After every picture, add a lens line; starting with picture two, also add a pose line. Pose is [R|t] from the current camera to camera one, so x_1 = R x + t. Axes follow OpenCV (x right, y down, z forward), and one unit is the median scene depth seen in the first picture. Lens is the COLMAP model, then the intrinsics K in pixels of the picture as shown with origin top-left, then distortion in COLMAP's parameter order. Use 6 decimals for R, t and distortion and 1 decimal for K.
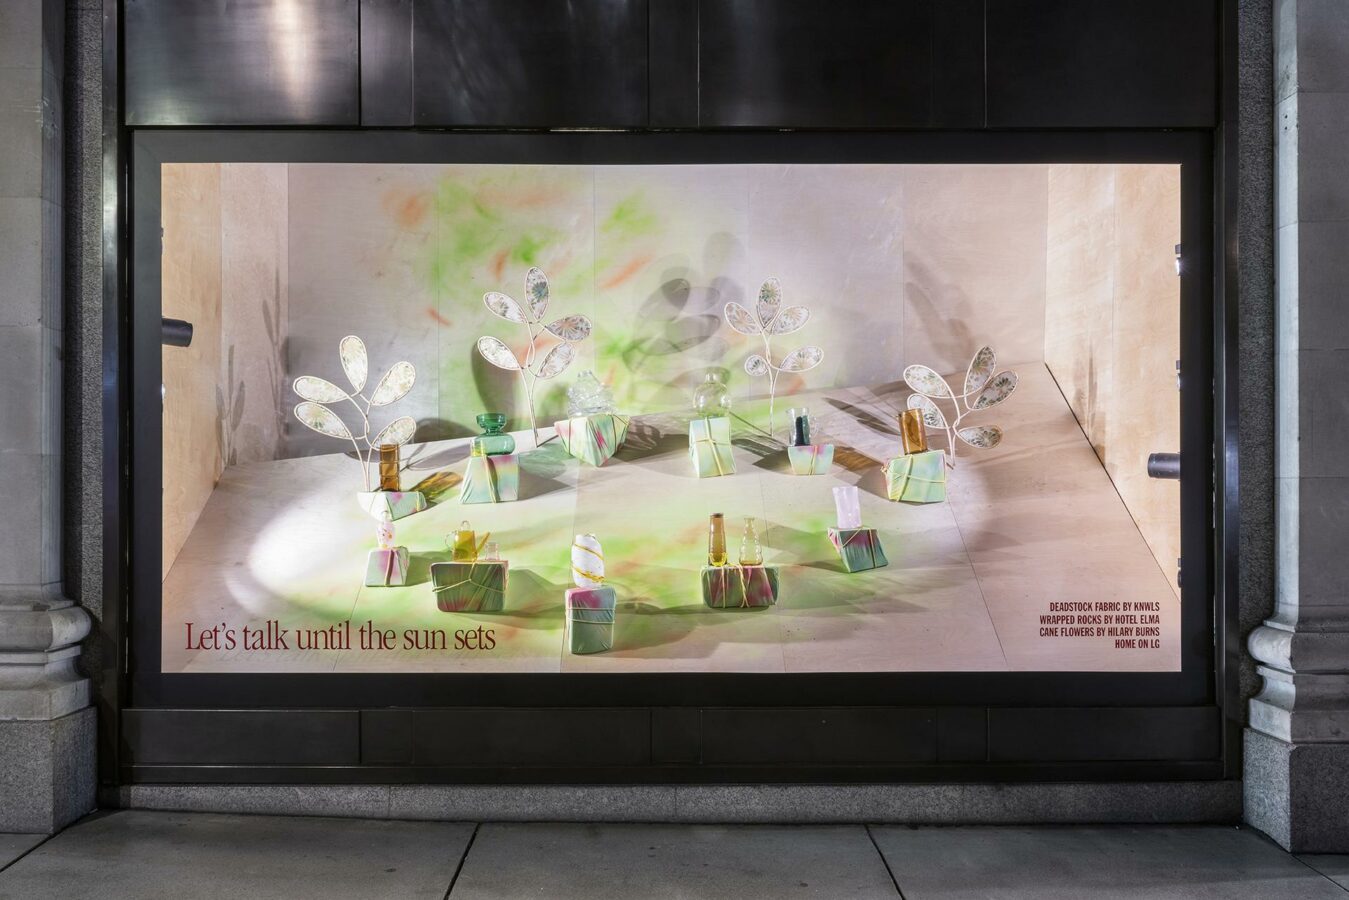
lens RADIAL K [[937.3, 0, 673.2], [0, 937.3, 449.6], [0, 0, 1]] dist [0.005686, 0.000264]
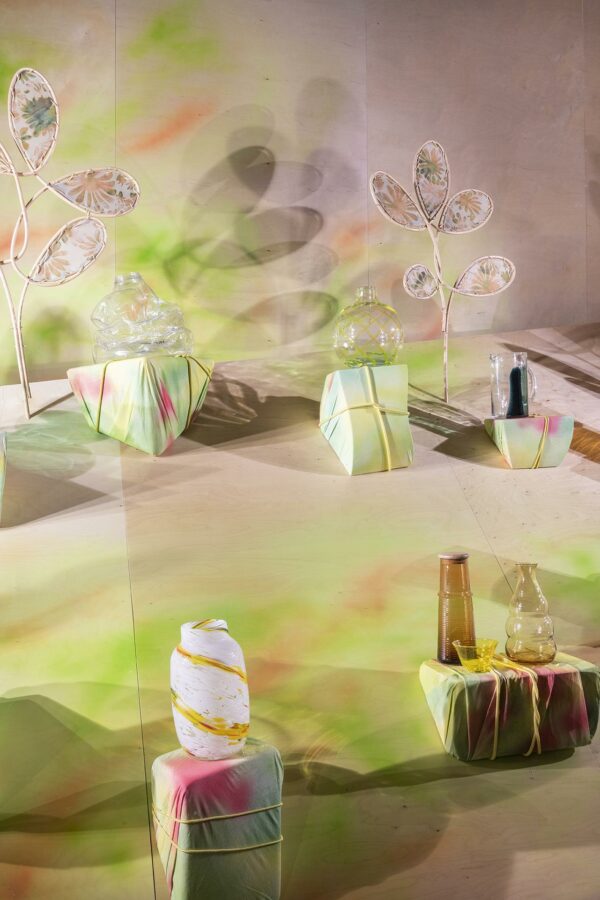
lens RADIAL K [[880.0, 0, 325.5], [0, 880.0, 421.1], [0, 0, 1]] dist [-0.010635, 0.000000]
pose [[0.962516, 0.005393, 0.271172, -0.120670], [-0.003403, 0.999964, -0.007809, 0.002462], [-0.271204, 0.006594, 0.962499, 0.495149]]
